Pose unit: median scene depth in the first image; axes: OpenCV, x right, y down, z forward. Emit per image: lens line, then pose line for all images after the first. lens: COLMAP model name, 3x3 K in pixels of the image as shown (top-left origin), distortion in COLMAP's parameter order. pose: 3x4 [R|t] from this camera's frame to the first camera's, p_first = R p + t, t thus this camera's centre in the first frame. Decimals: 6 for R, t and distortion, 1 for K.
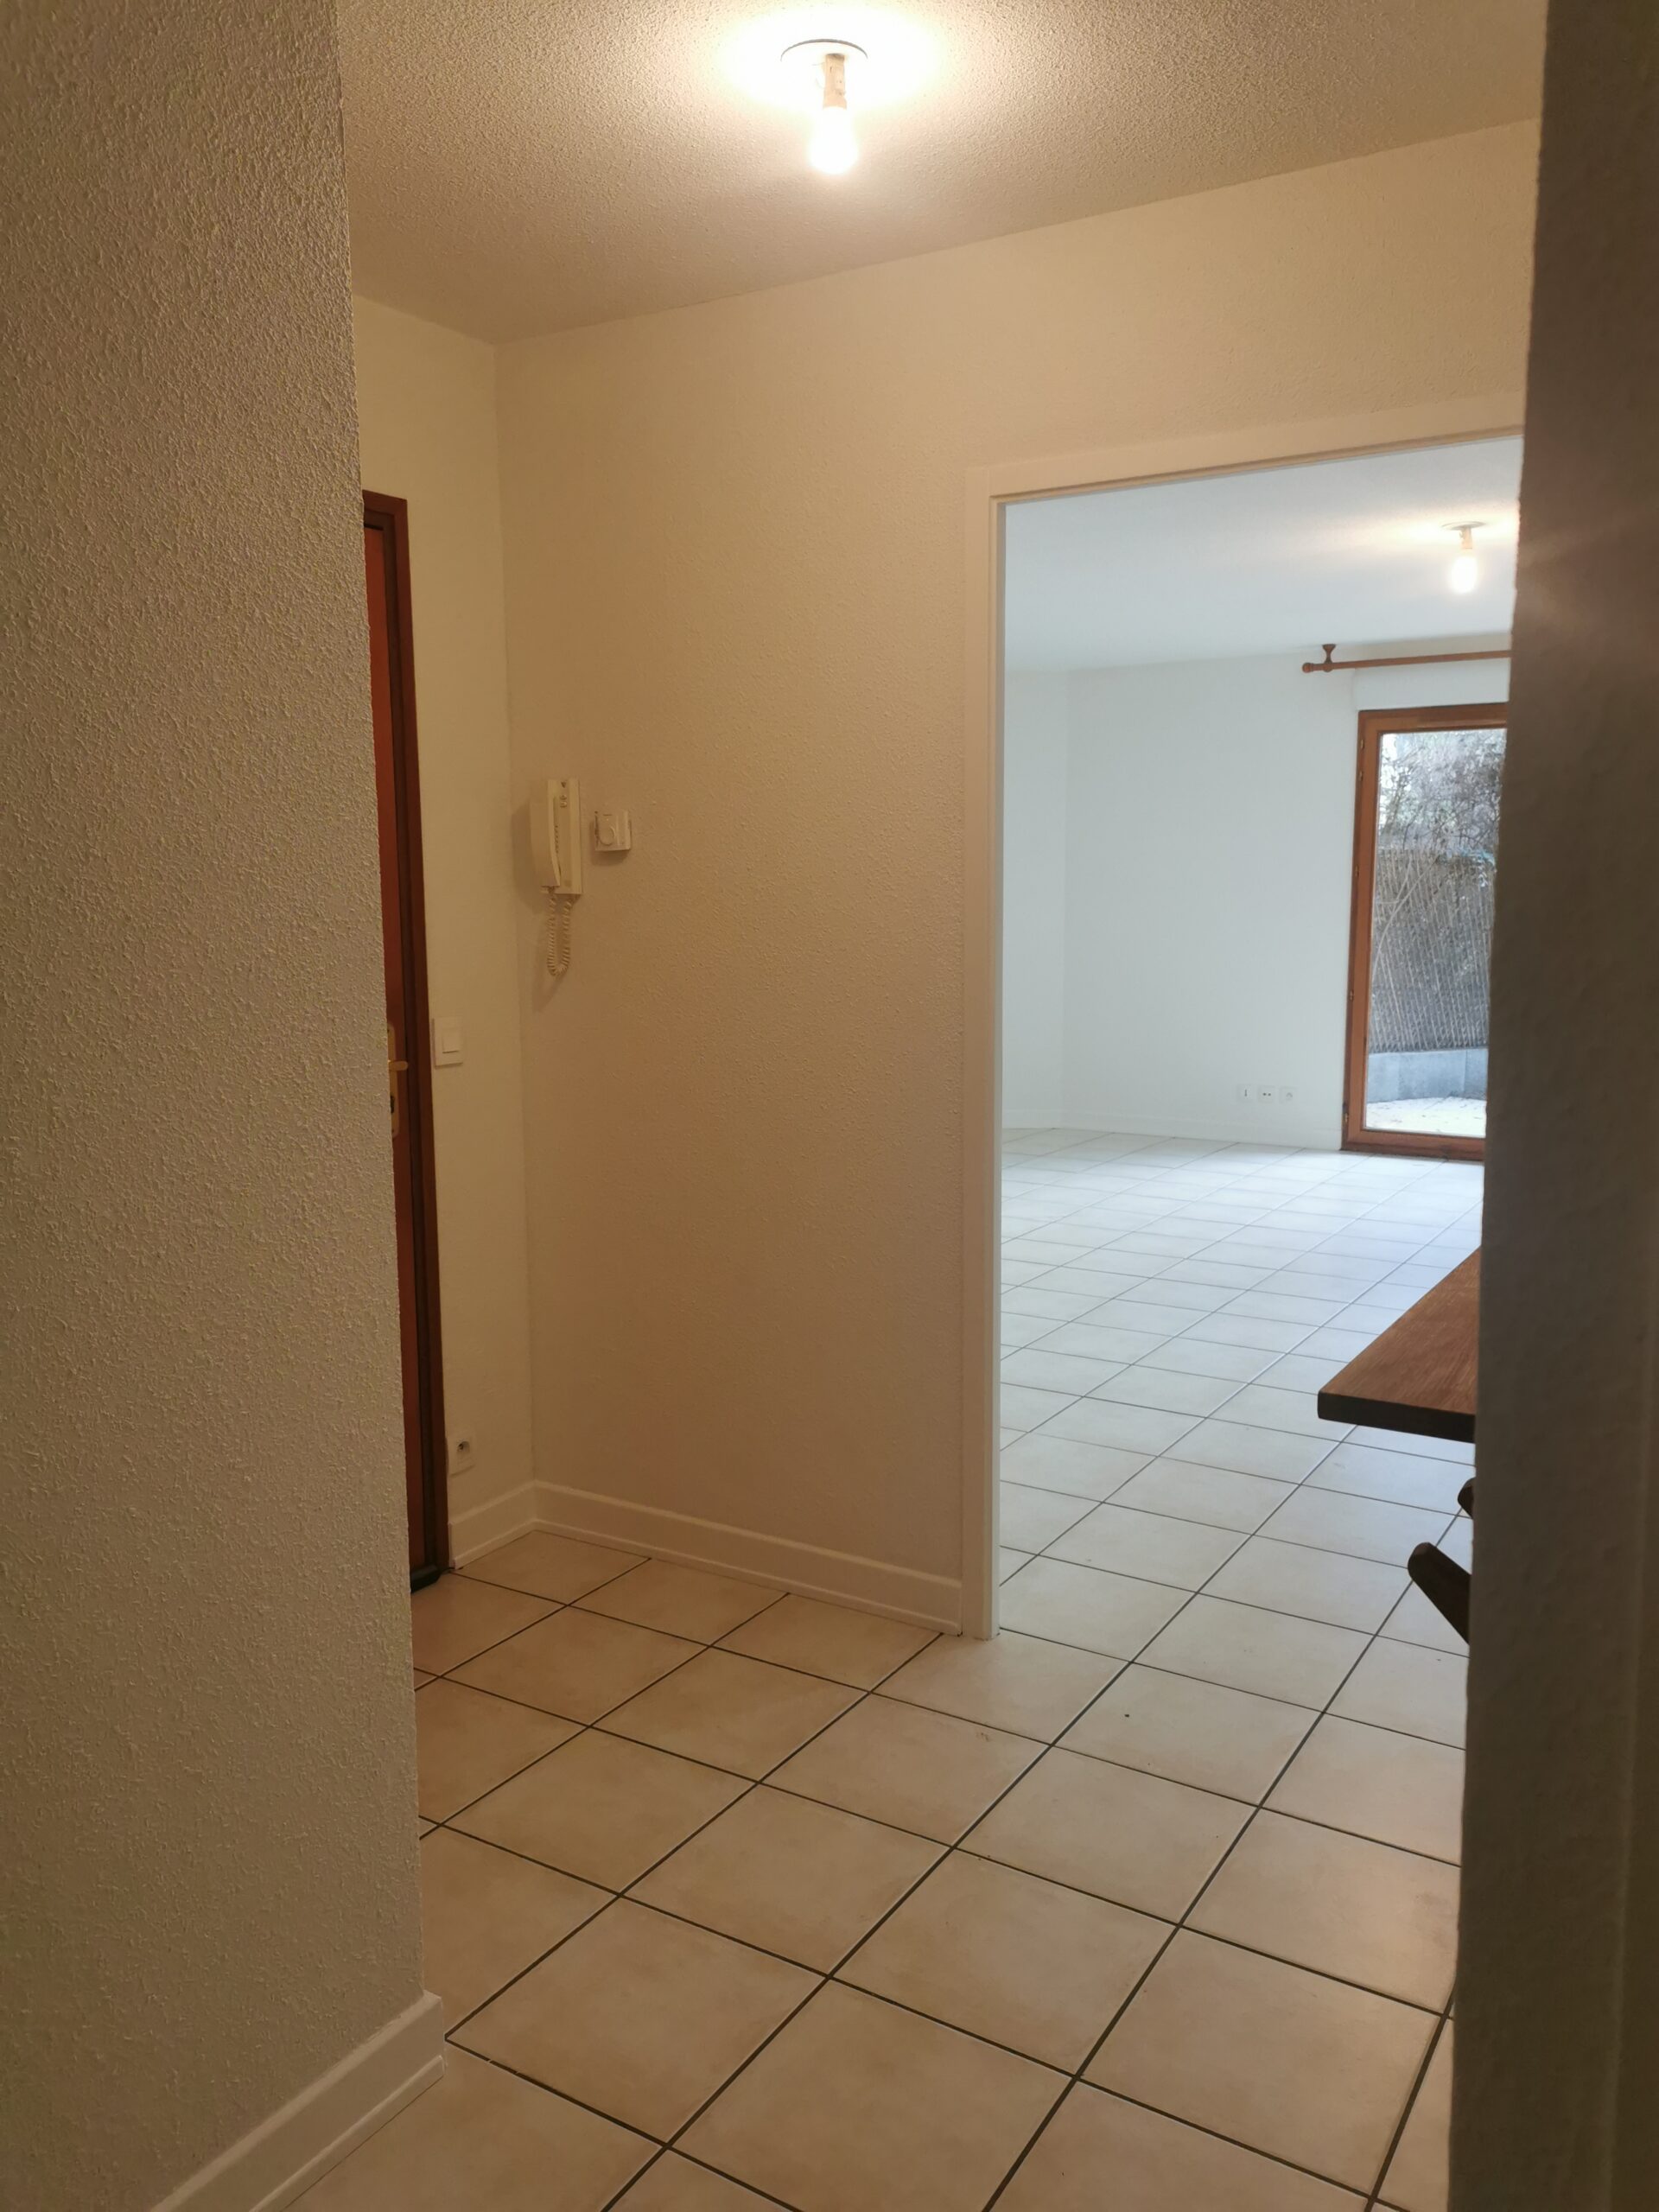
lens RADIAL K [[1730.9, 0, 829.5], [0, 1730.9, 1106.0], [0, 0, 1]] dist [0.073322, 0.000330]
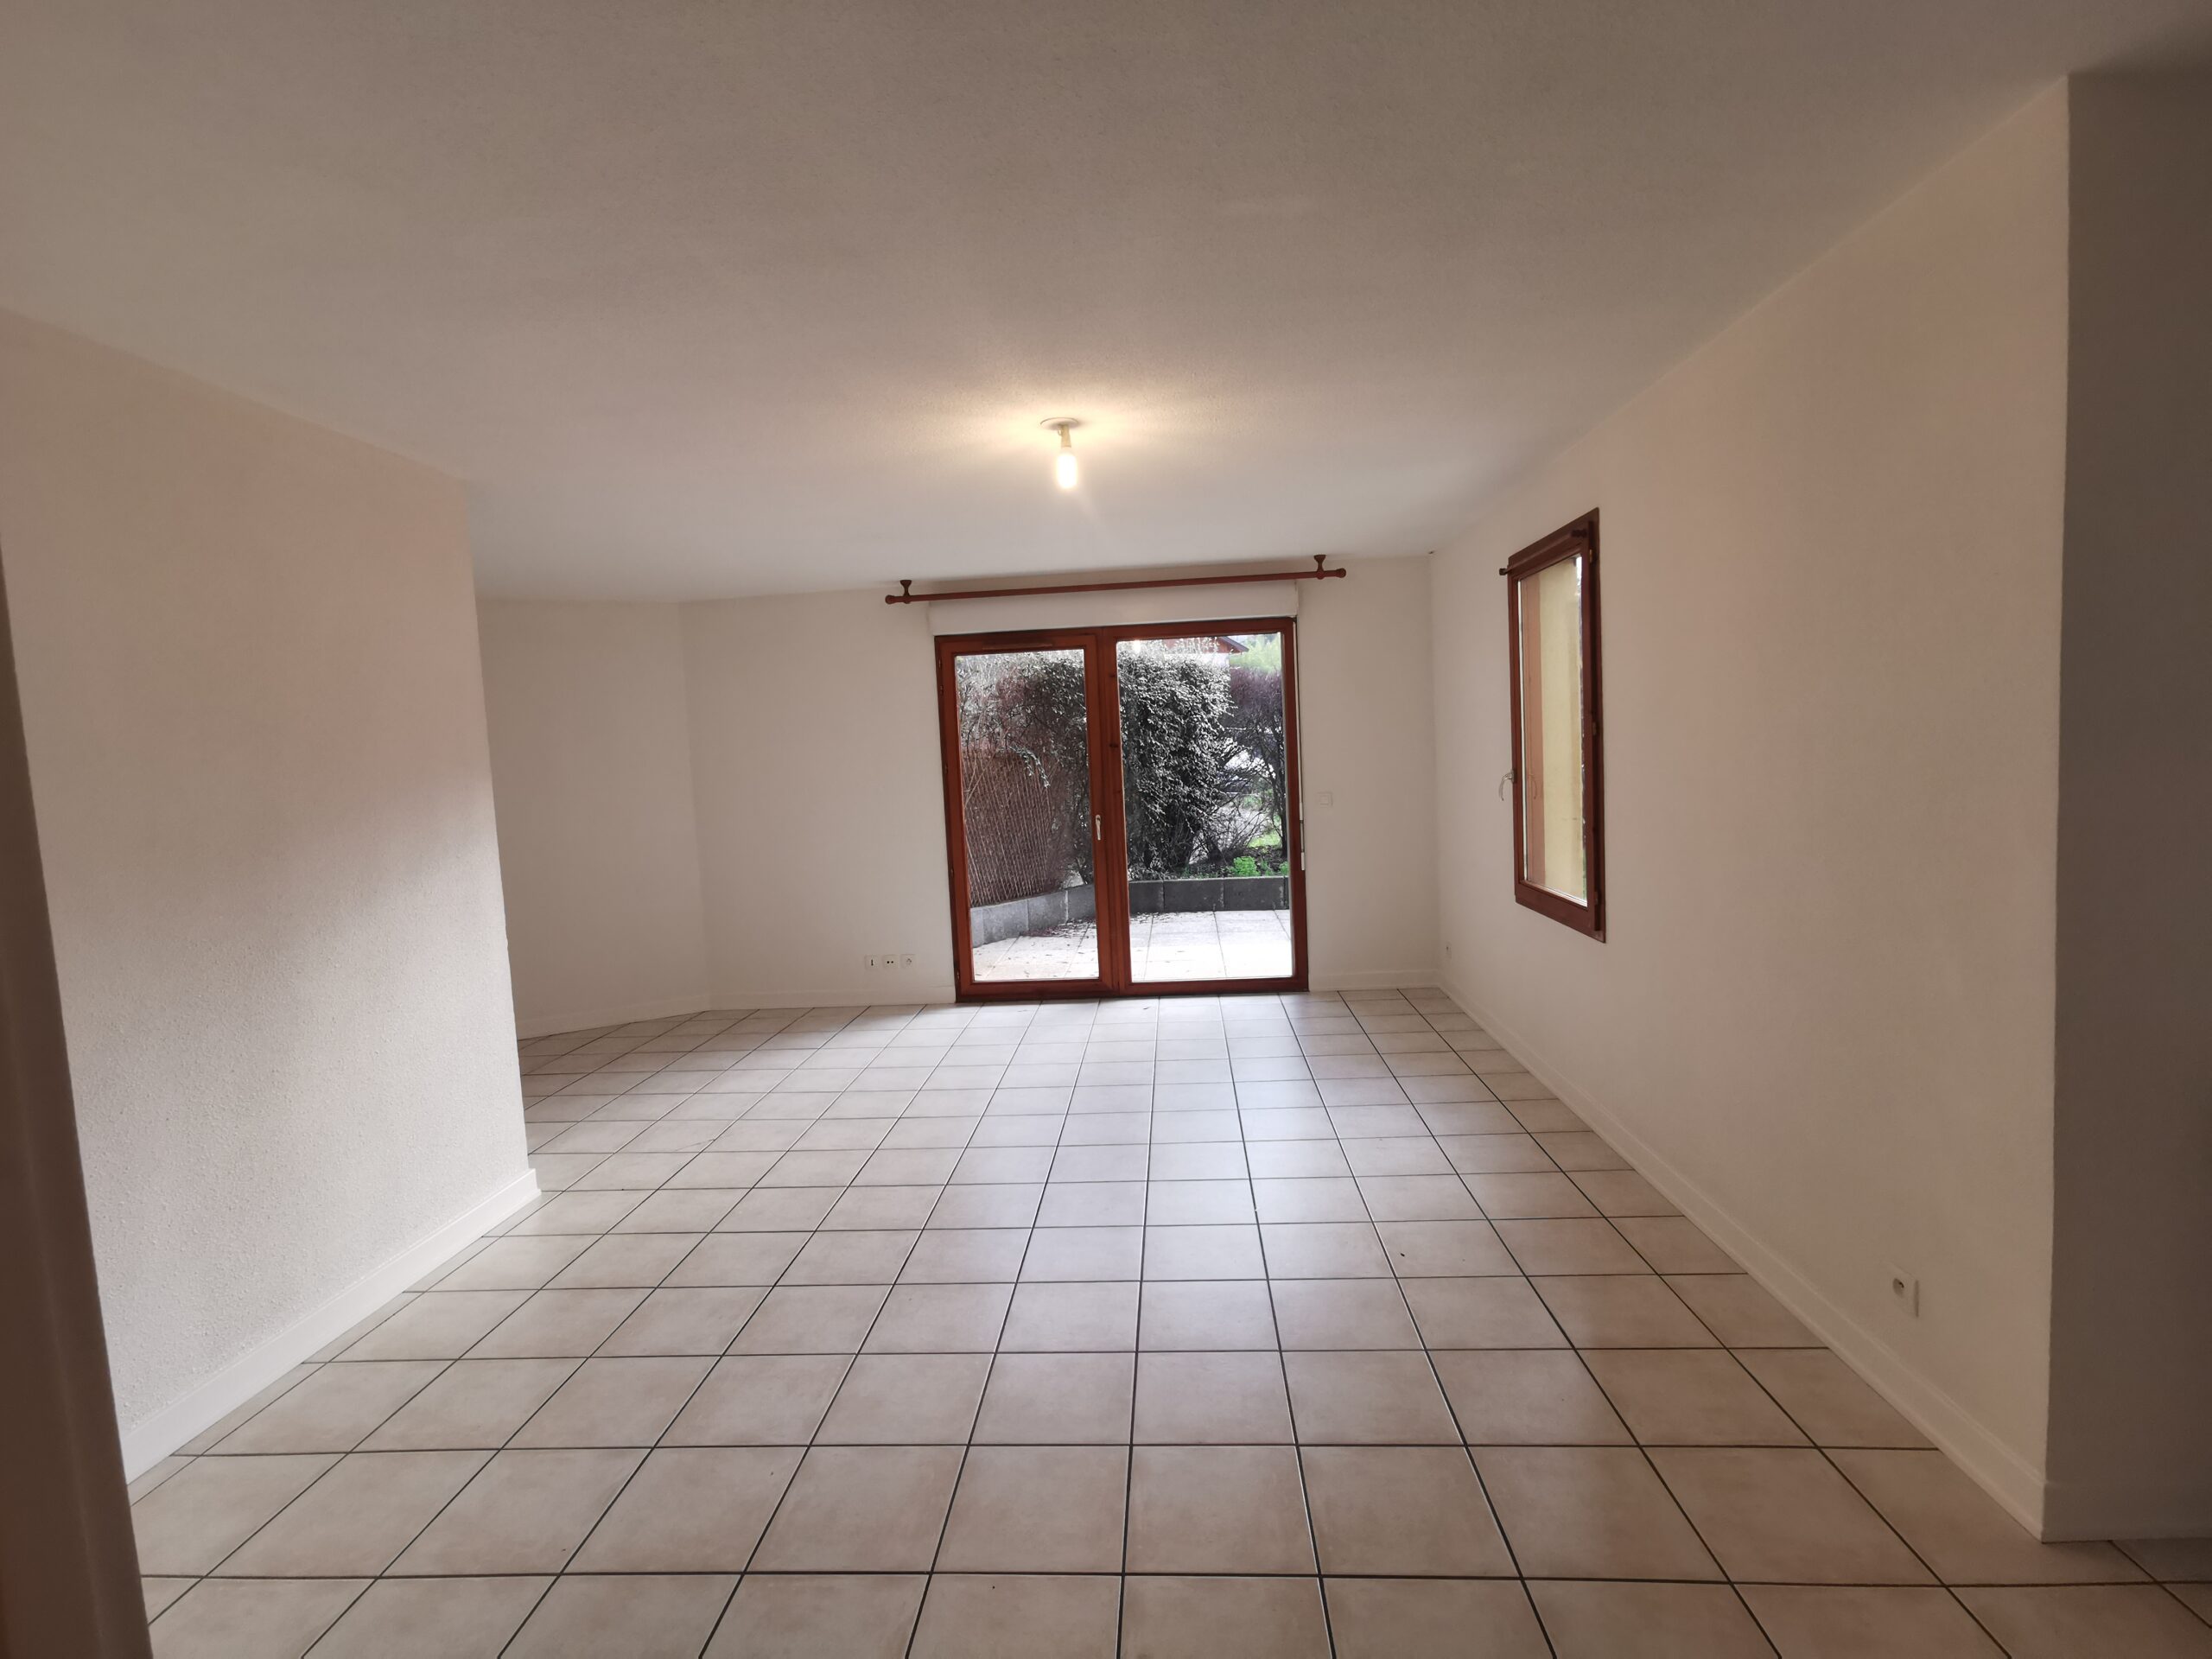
lens RADIAL K [[1066.7, 0, 1101.6], [0, 1066.7, 822.3], [0, 0, 1]] dist [-0.012244, 0.000804]
pose [[0.883347, -0.070491, 0.463389, 0.056521], [0.107871, 0.992663, -0.054628, -0.047395], [-0.456138, 0.098242, 0.884470, 0.314623]]
